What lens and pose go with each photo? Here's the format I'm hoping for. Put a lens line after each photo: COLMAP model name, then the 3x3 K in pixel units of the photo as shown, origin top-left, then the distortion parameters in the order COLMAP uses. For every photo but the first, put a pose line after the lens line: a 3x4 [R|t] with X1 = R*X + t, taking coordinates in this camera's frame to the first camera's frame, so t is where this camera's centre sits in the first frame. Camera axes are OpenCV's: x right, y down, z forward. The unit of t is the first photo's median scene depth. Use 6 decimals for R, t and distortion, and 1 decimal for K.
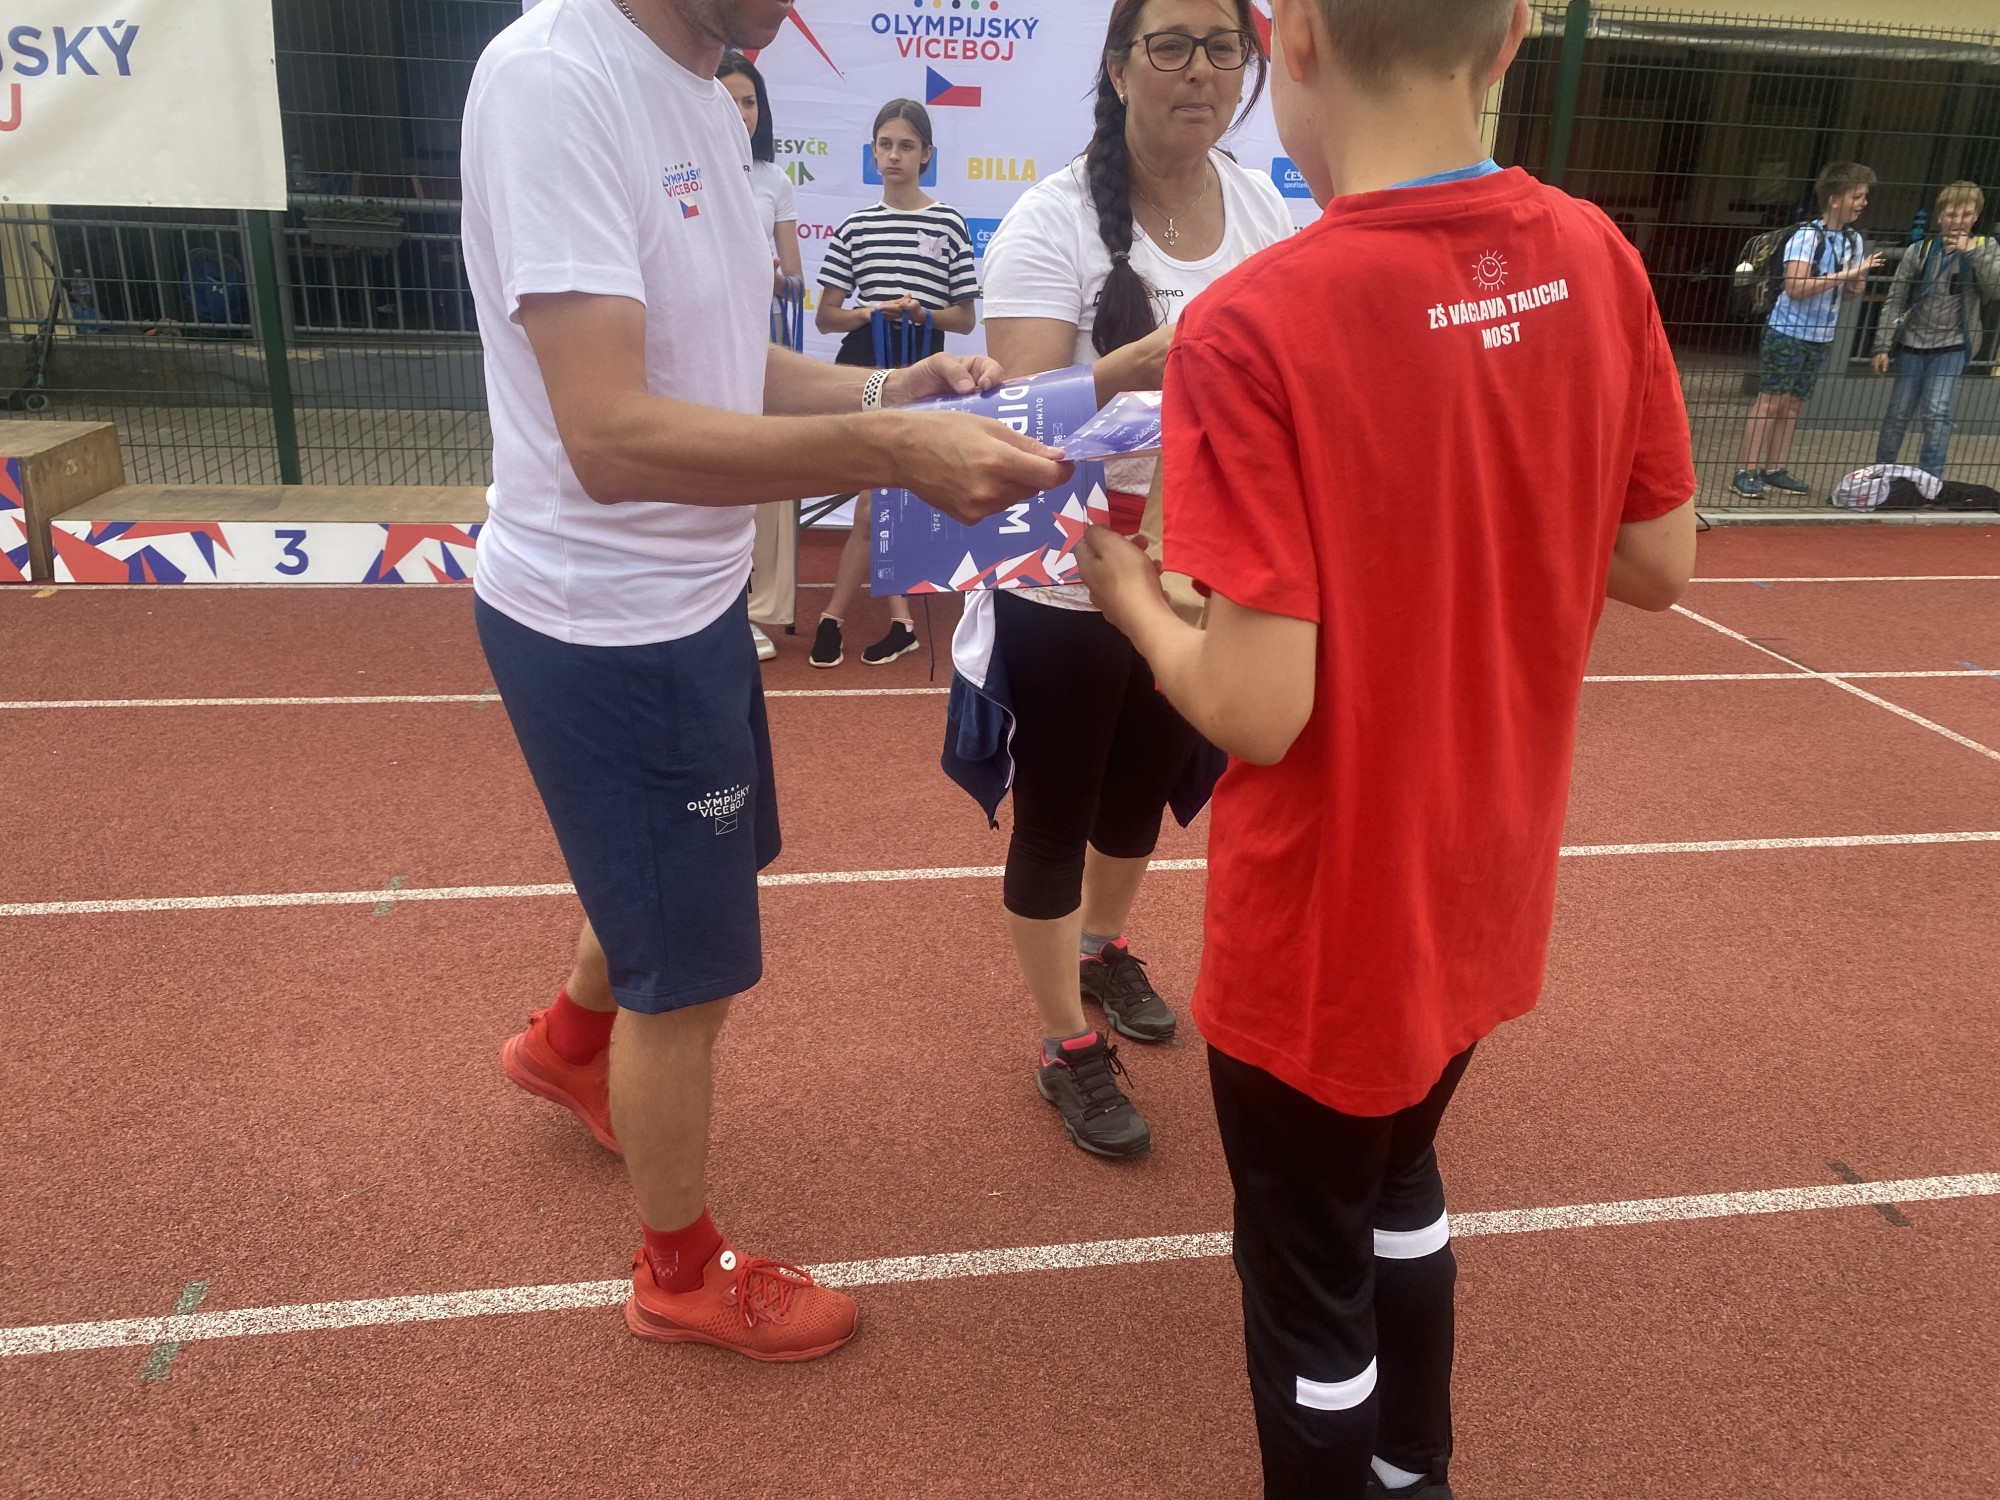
lens RADIAL K [[1537.6, 0, 998.0], [0, 1537.6, 758.5], [0, 0, 1]] dist [0.007991, 0.001704]
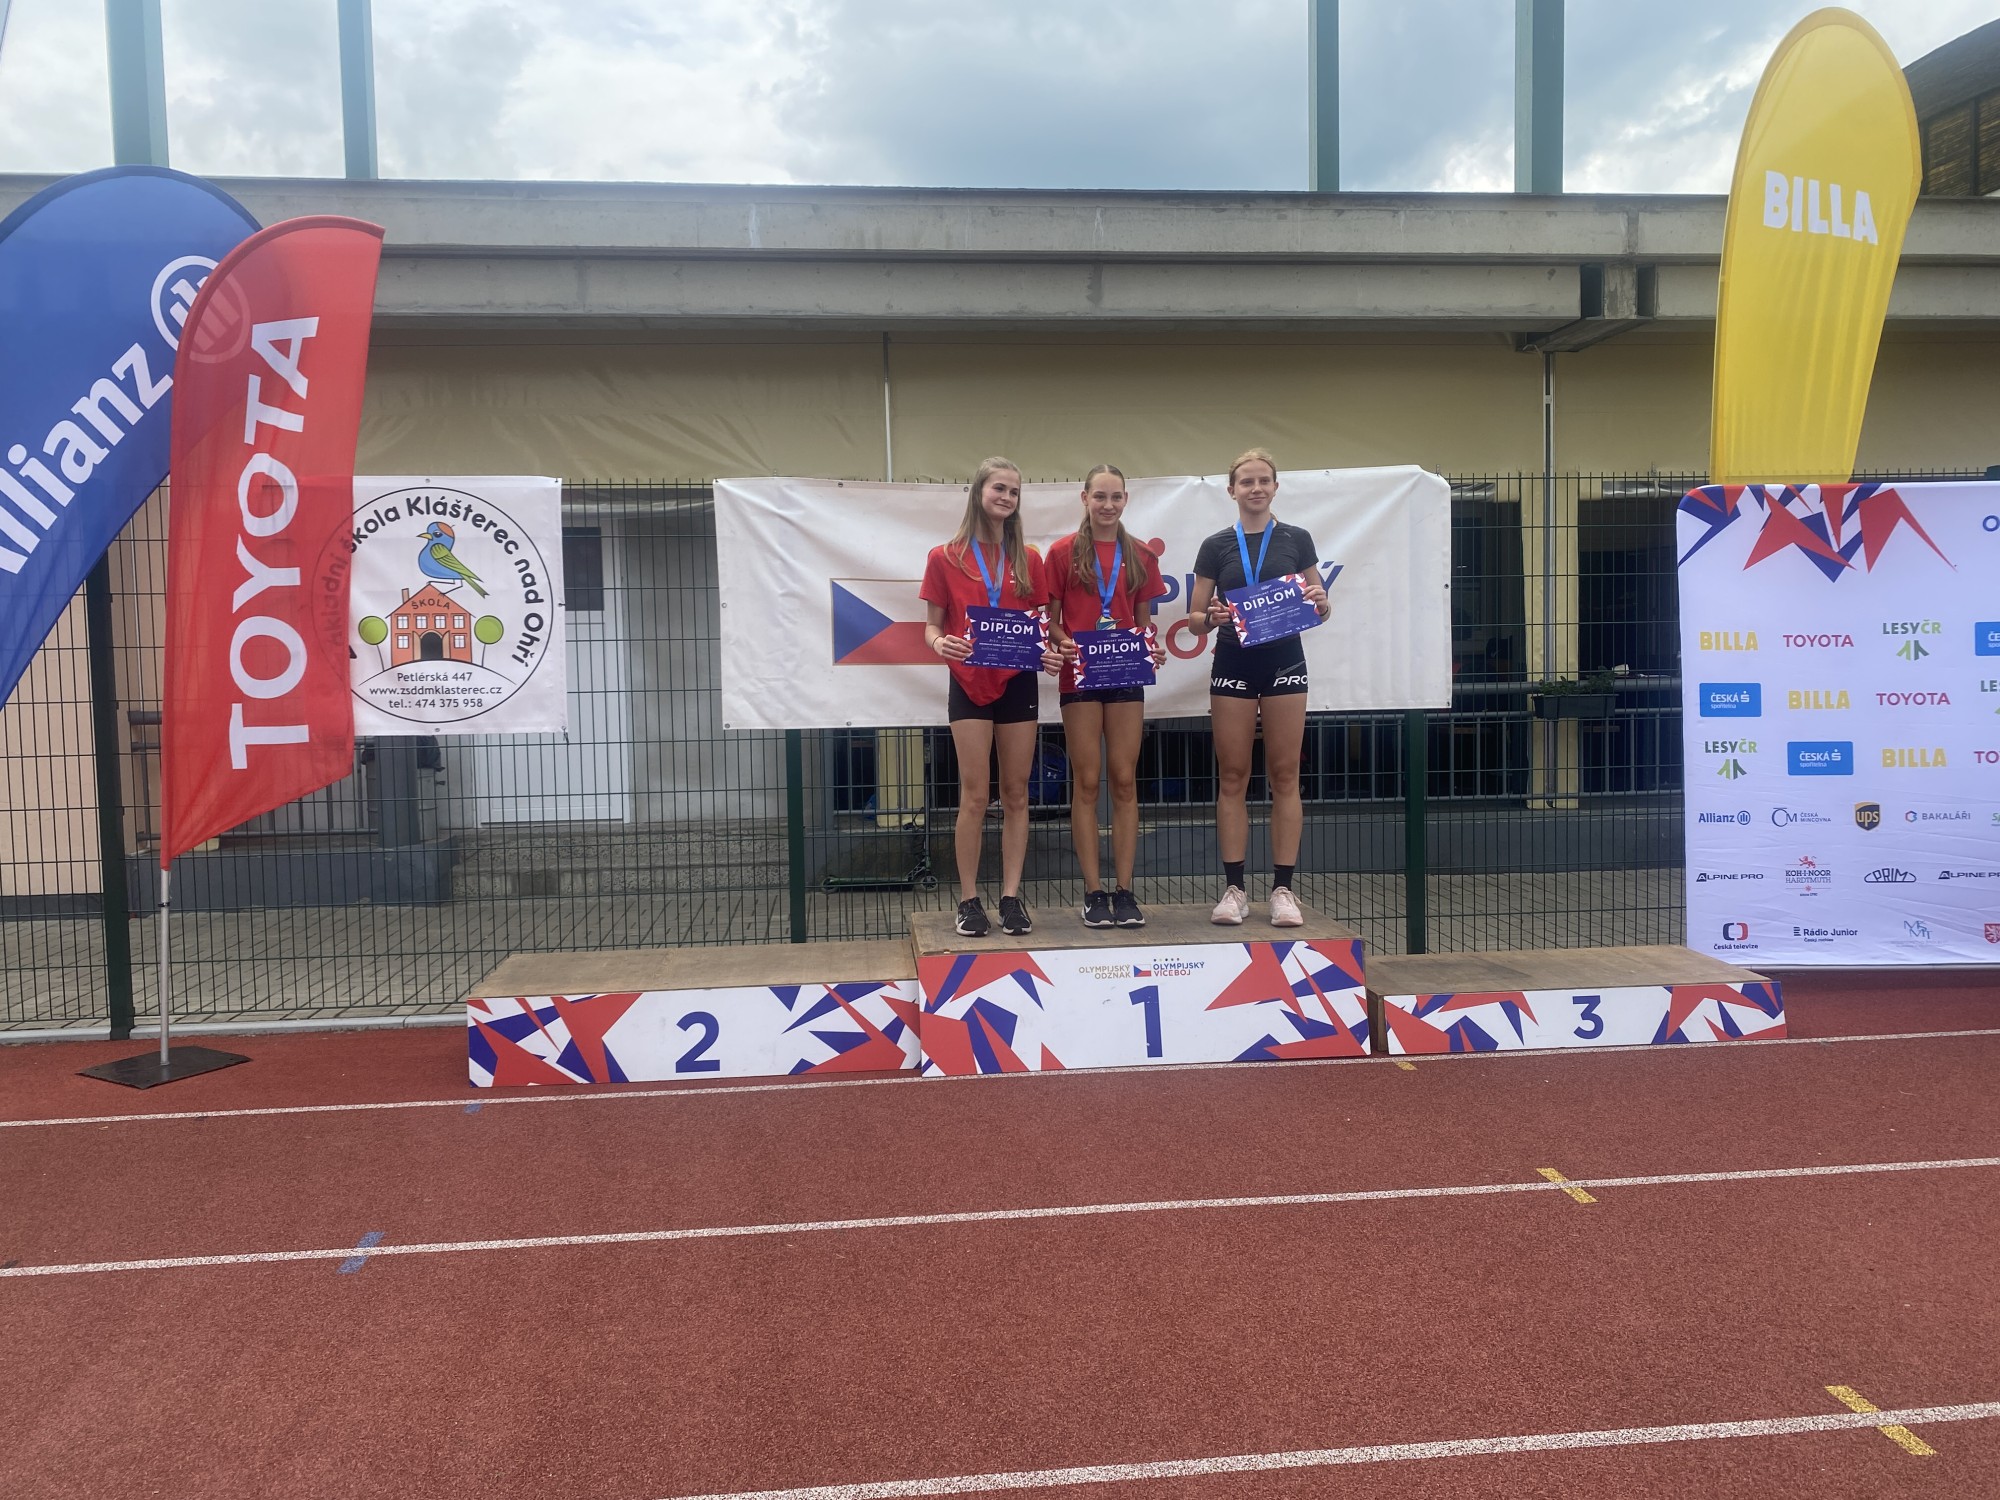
lens RADIAL K [[1534.7, 0, 1003.9], [0, 1534.7, 746.2], [0, 0, 1]] dist [0.011763, -0.007023]
pose [[0.996912, -0.048662, -0.061633, -0.775308], [0.029178, 0.958204, -0.284595, -0.023943], [0.072906, 0.281918, 0.956665, -0.083296]]
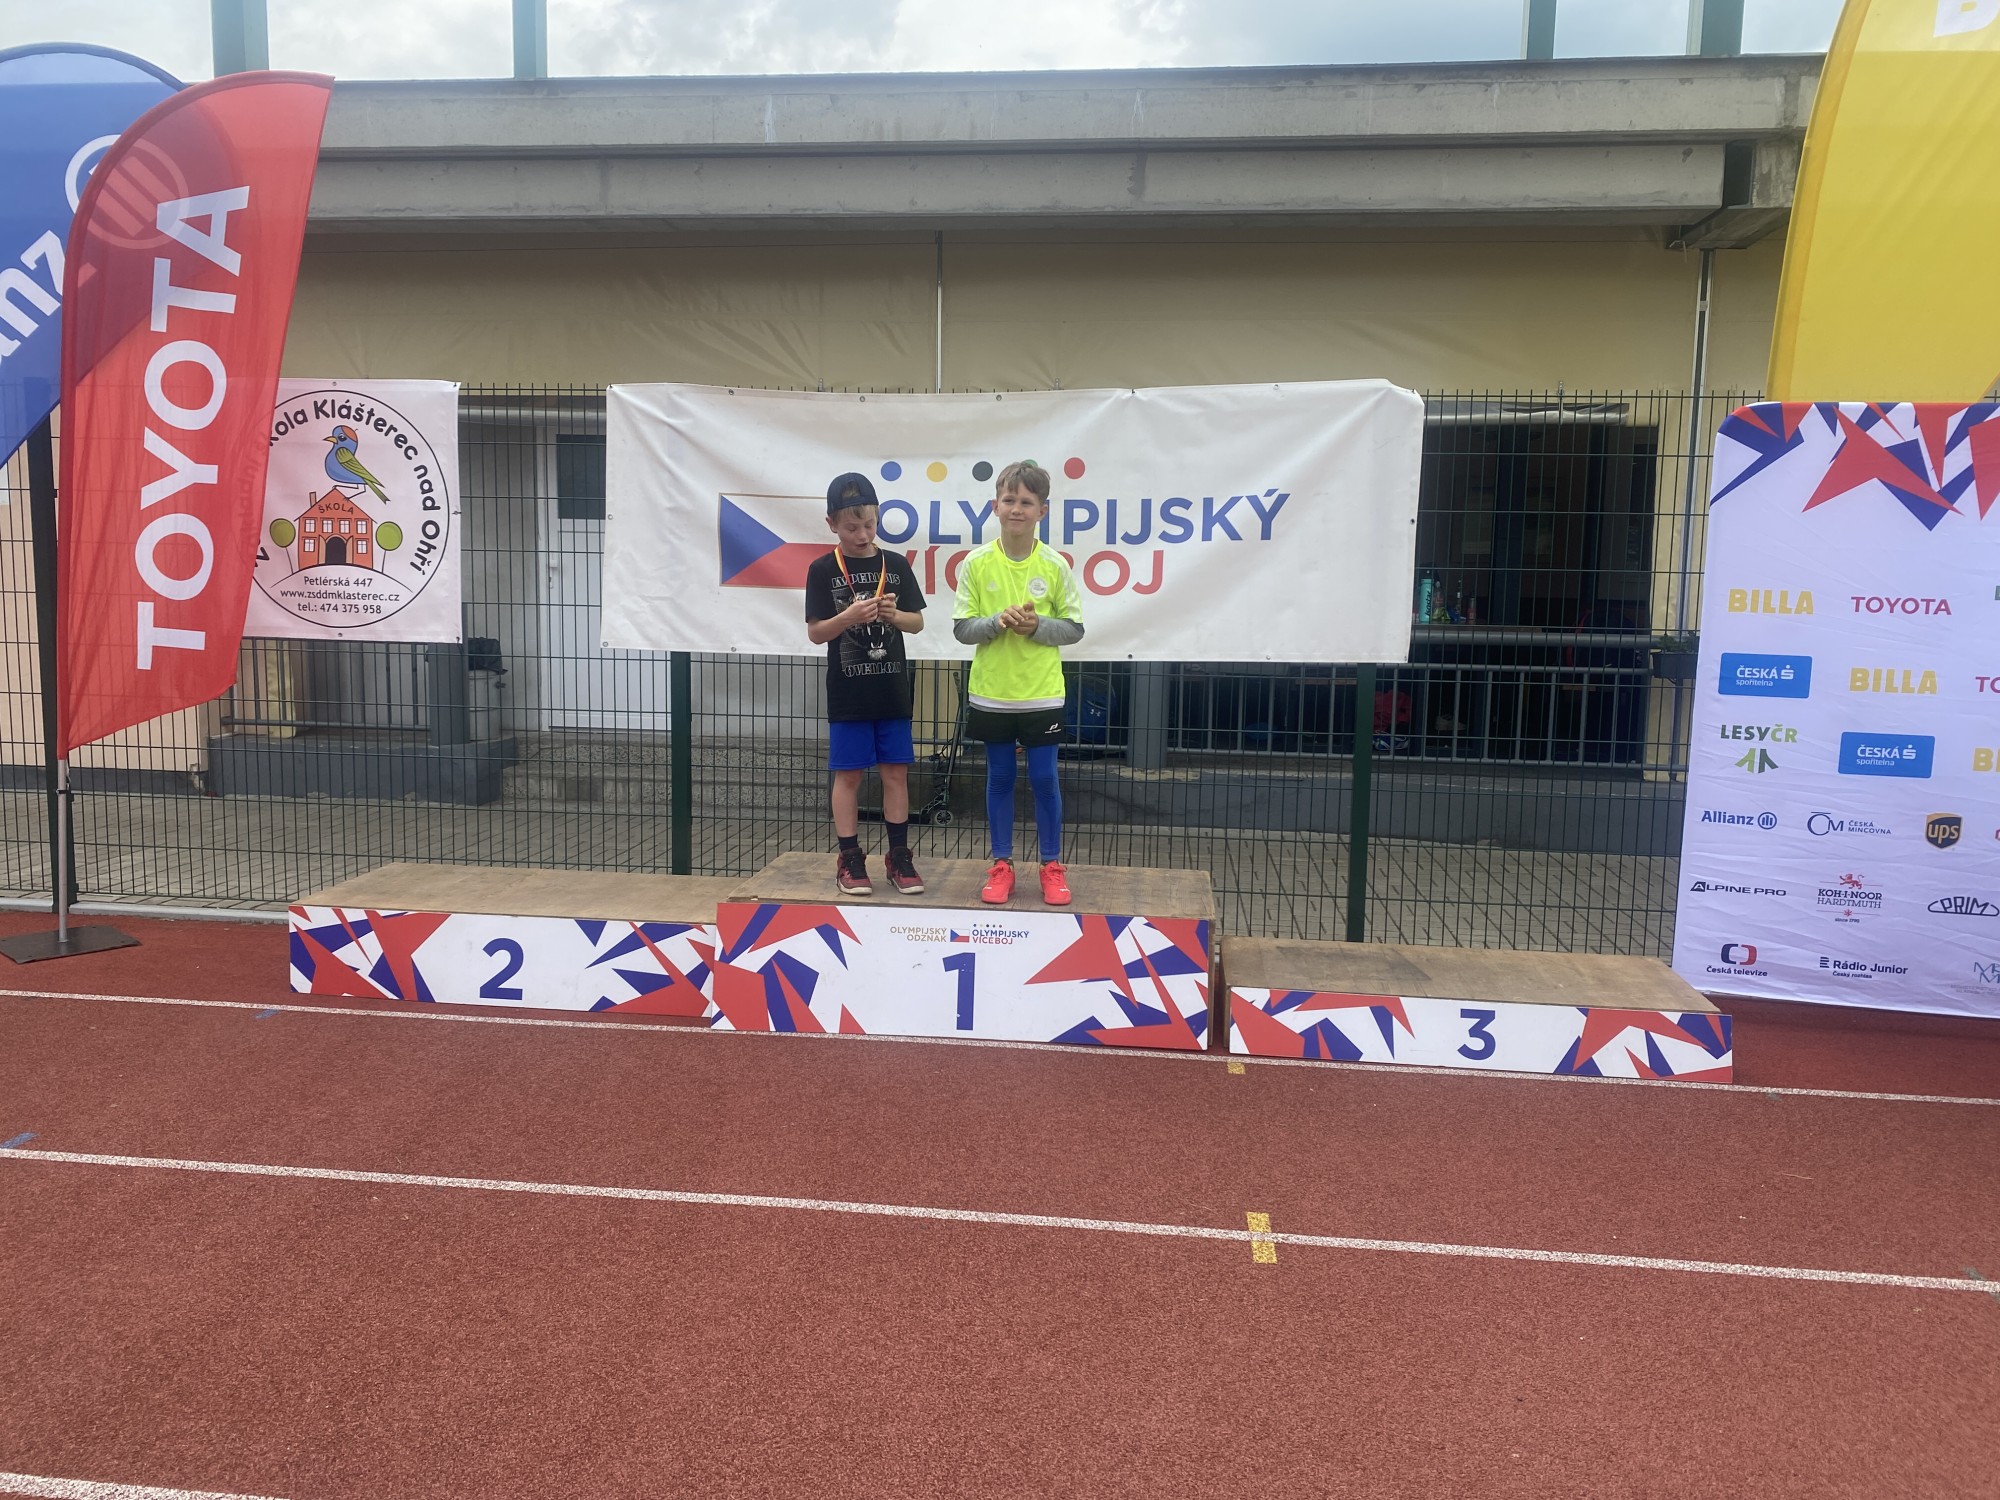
lens RADIAL K [[1537.2, 0, 983.7], [0, 1537.2, 753.7], [0, 0, 1]] dist [0.002434, 0.010374]
pose [[0.961287, 0.016995, -0.275023, -0.487187], [-0.081213, 0.971235, -0.223847, -0.068242], [0.263308, 0.237517, 0.935016, 0.048299]]
